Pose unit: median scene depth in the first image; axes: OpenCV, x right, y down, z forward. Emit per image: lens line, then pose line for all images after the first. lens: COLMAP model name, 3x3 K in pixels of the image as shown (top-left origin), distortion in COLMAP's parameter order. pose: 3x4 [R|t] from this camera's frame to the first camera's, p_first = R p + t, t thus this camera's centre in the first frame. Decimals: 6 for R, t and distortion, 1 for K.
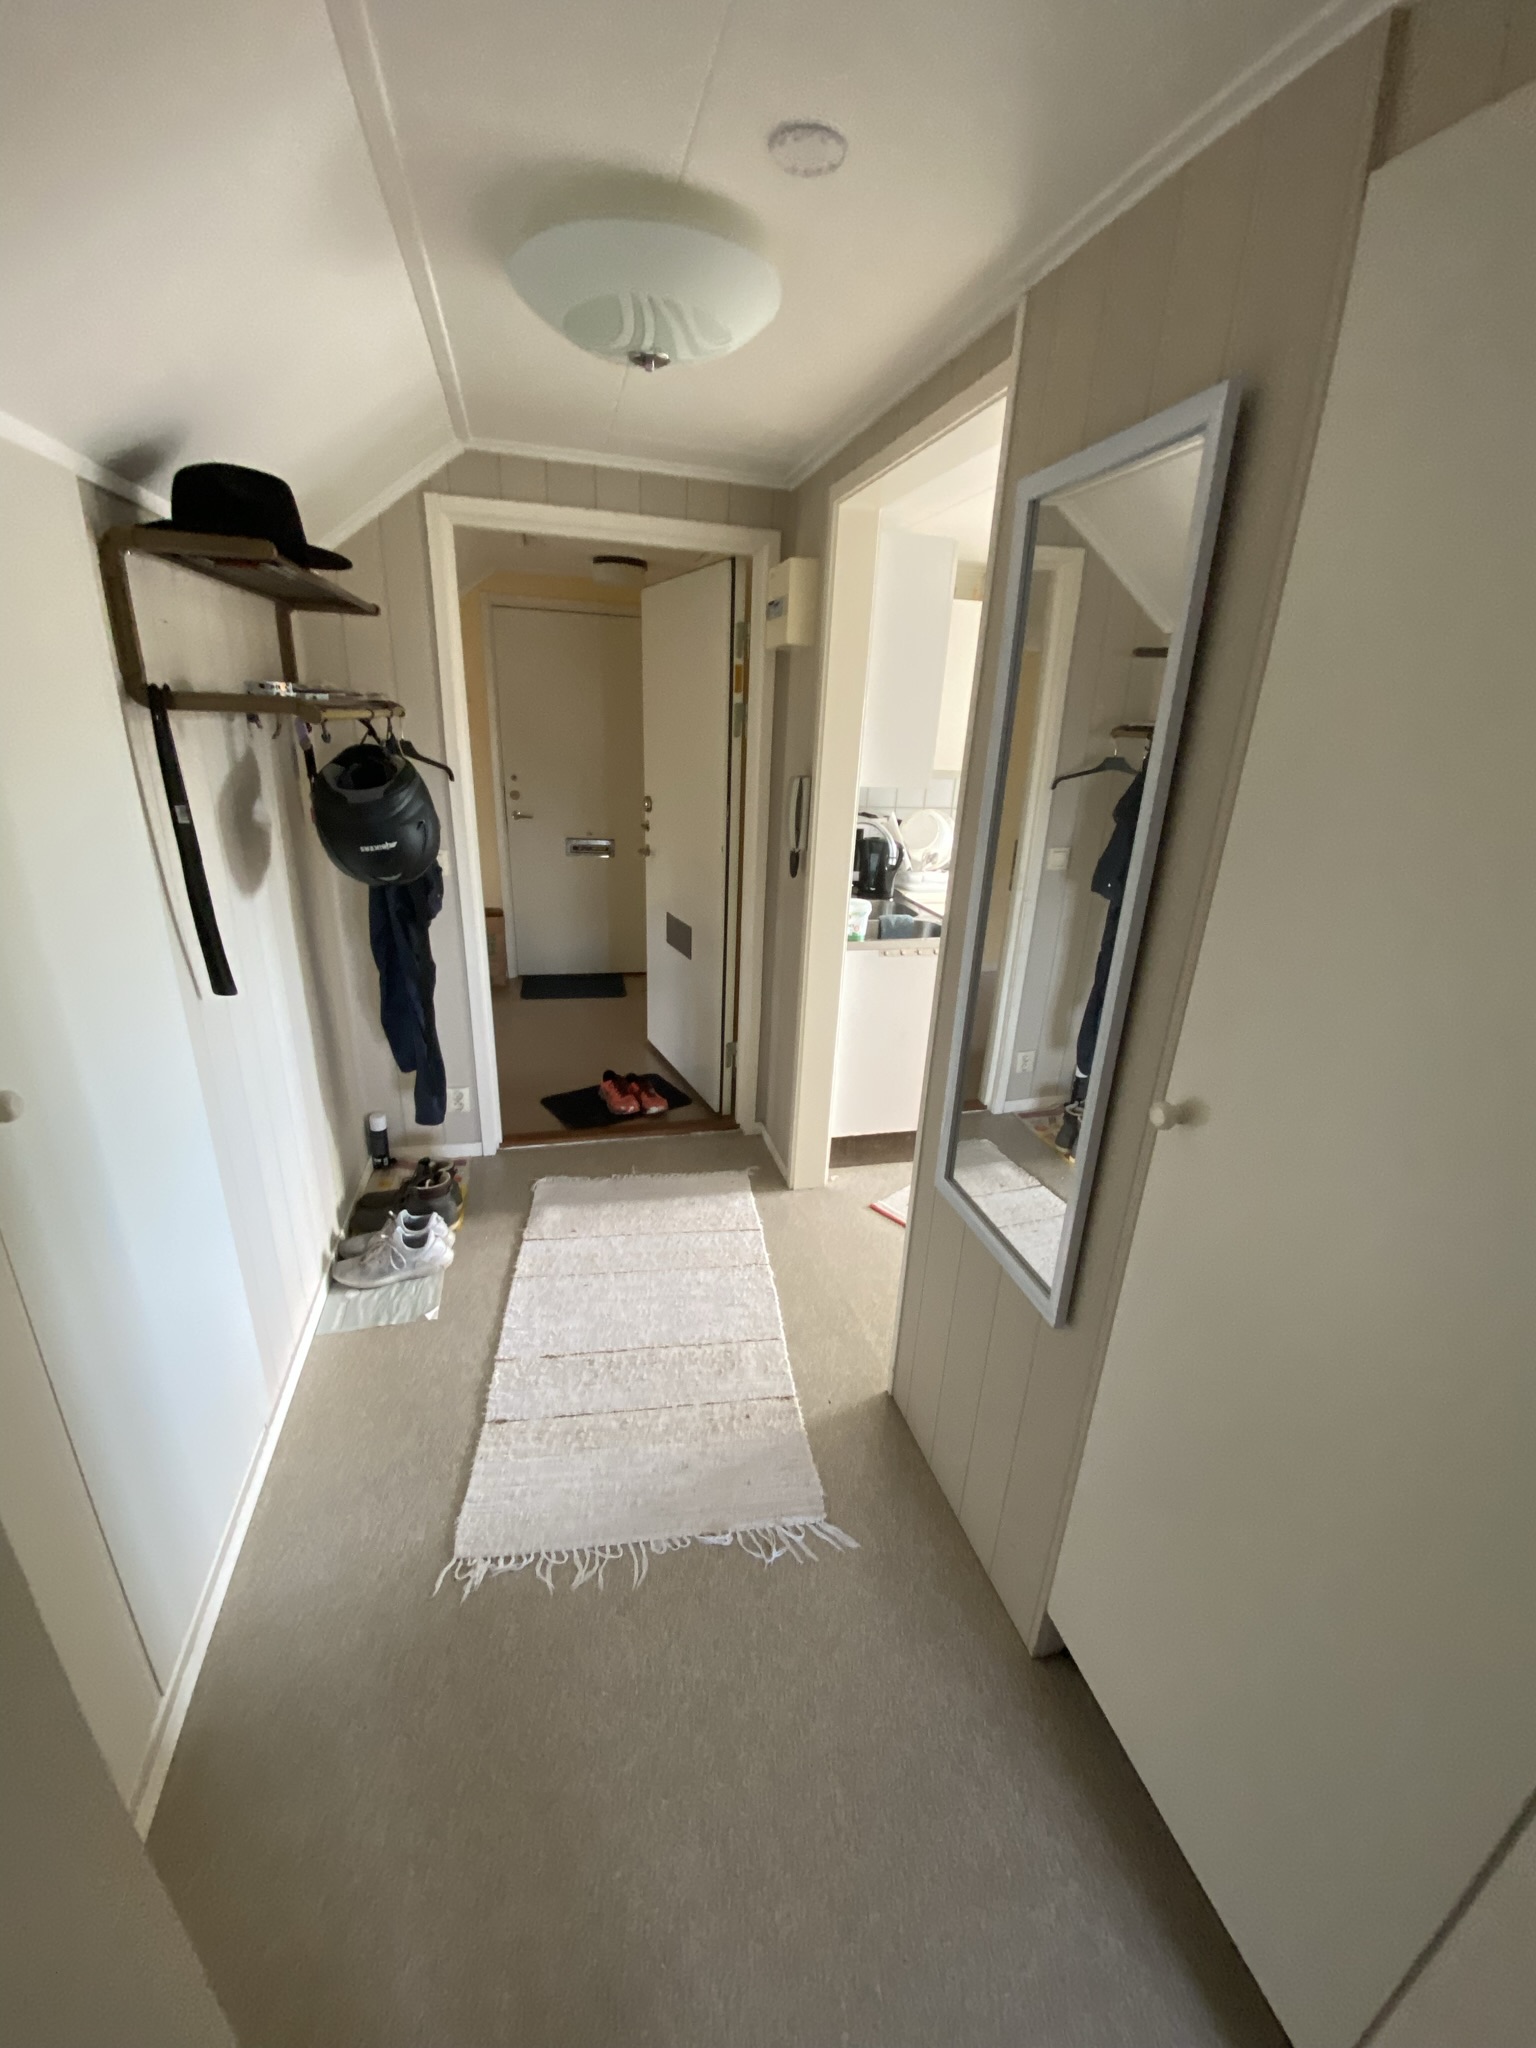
lens RADIAL K [[823.6, 0, 764.9], [0, 823.6, 1032.0], [0, 0, 1]] dist [-0.012516, -0.001706]
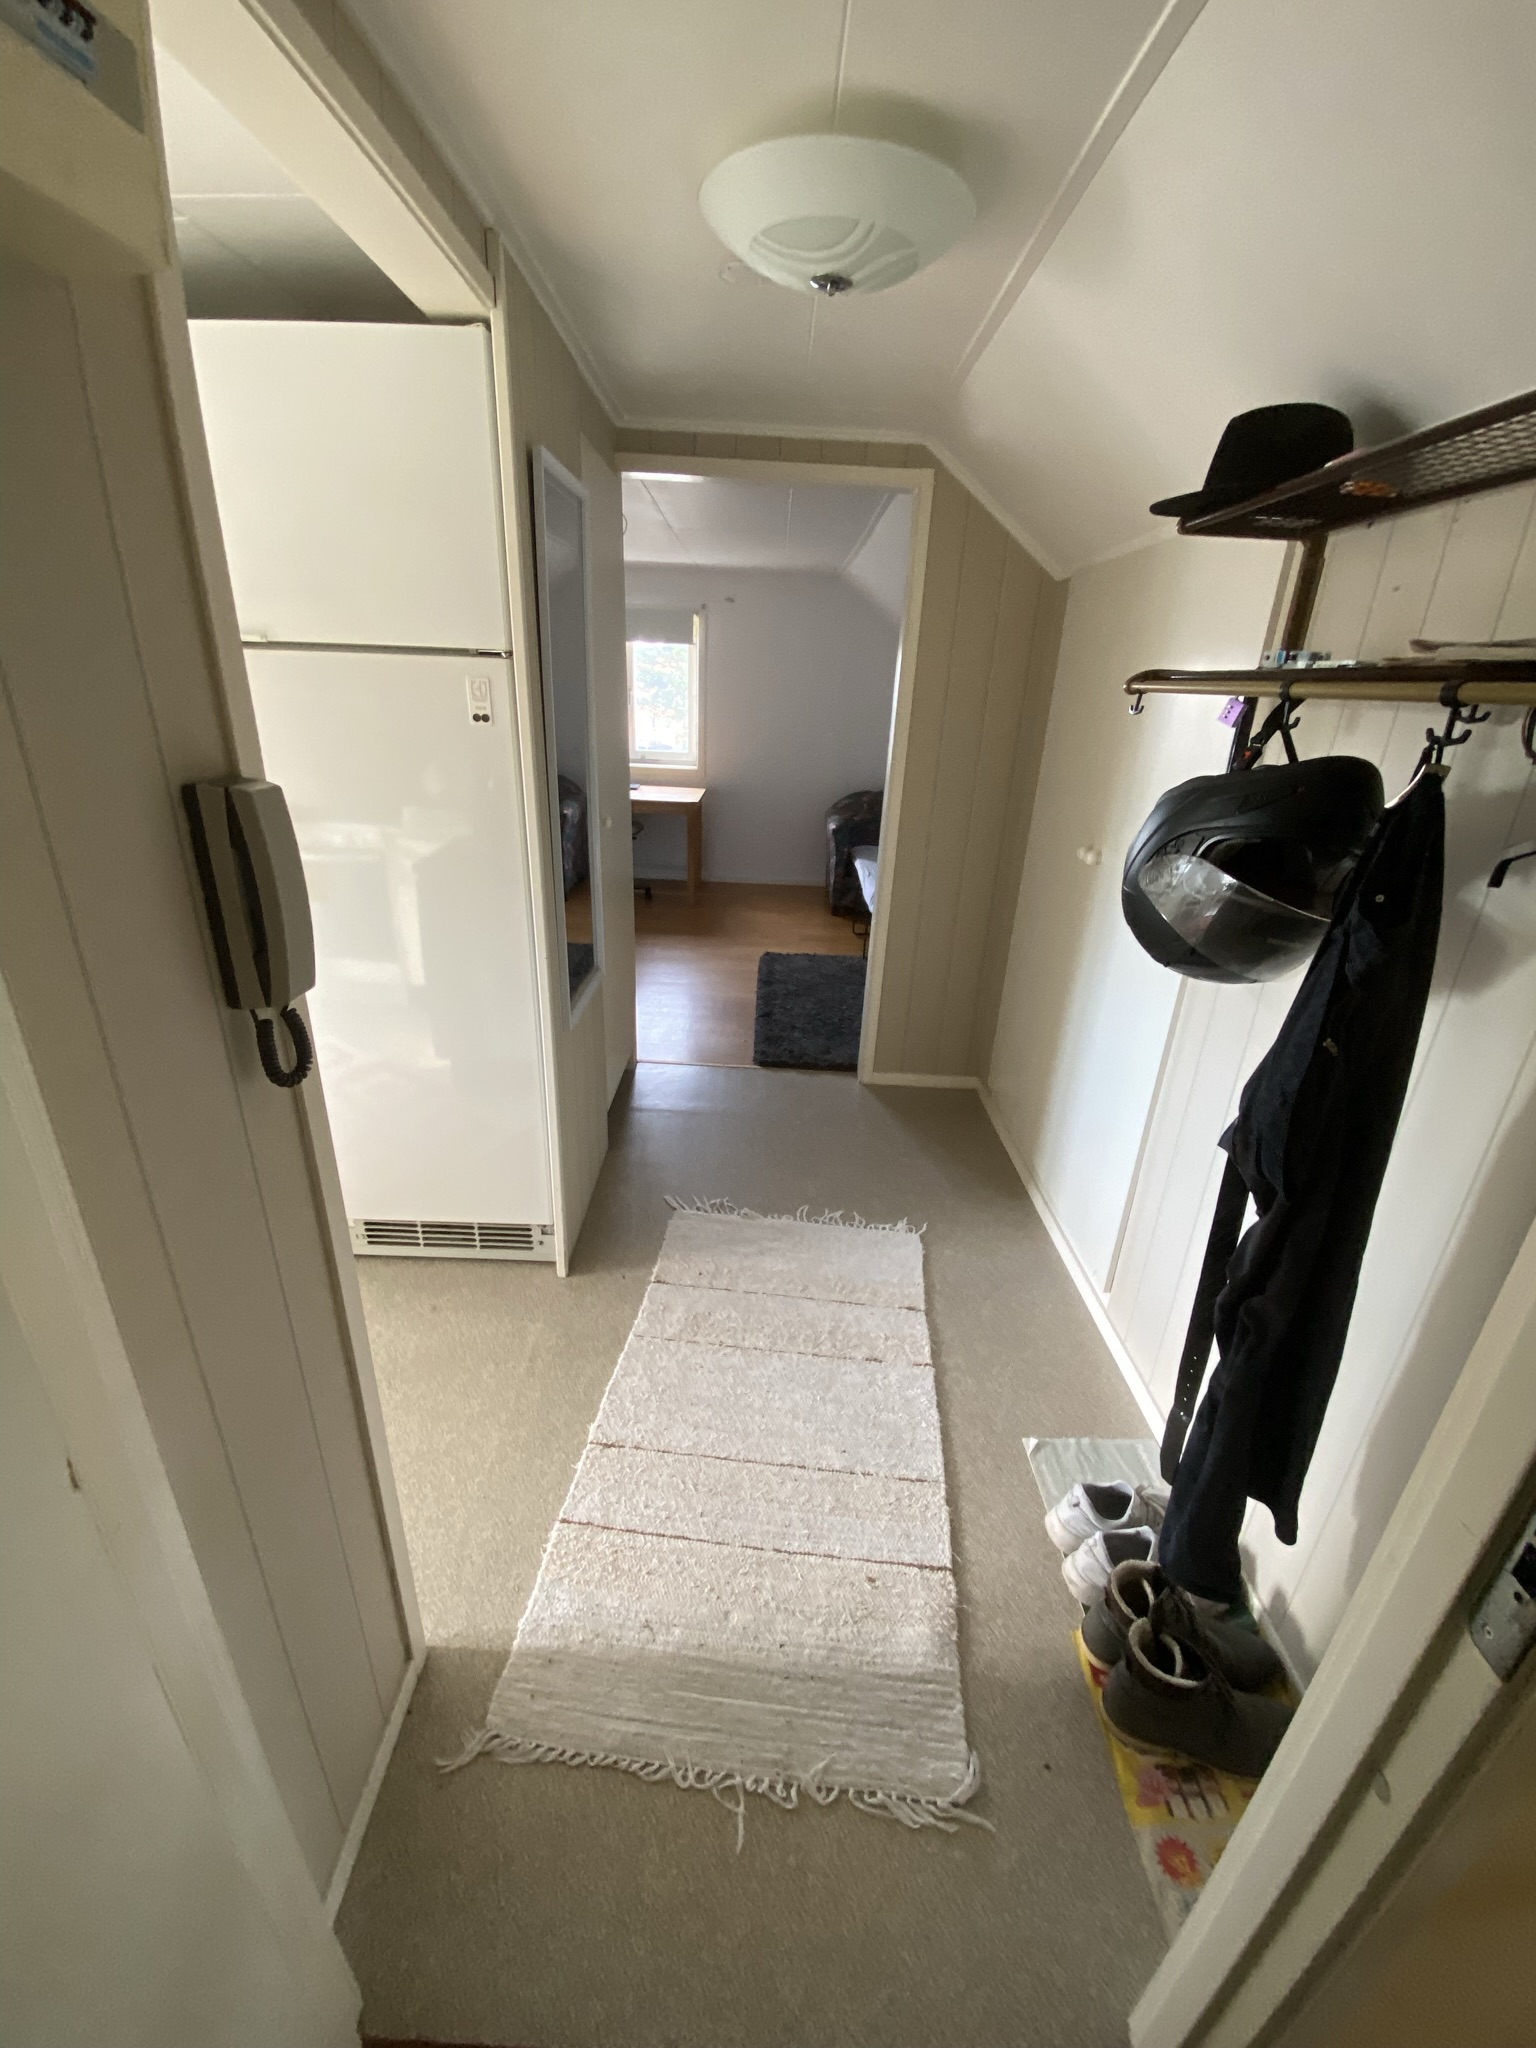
lens RADIAL K [[823.6, 0, 767.1], [0, 823.6, 1032.2], [0, 0, 1]] dist [-0.012516, -0.001706]
pose [[-0.965024, -0.172808, 0.197144, -0.257047], [0.010756, 0.725264, 0.688387, -0.526796], [-0.261940, 0.666431, -0.698038, 1.424017]]
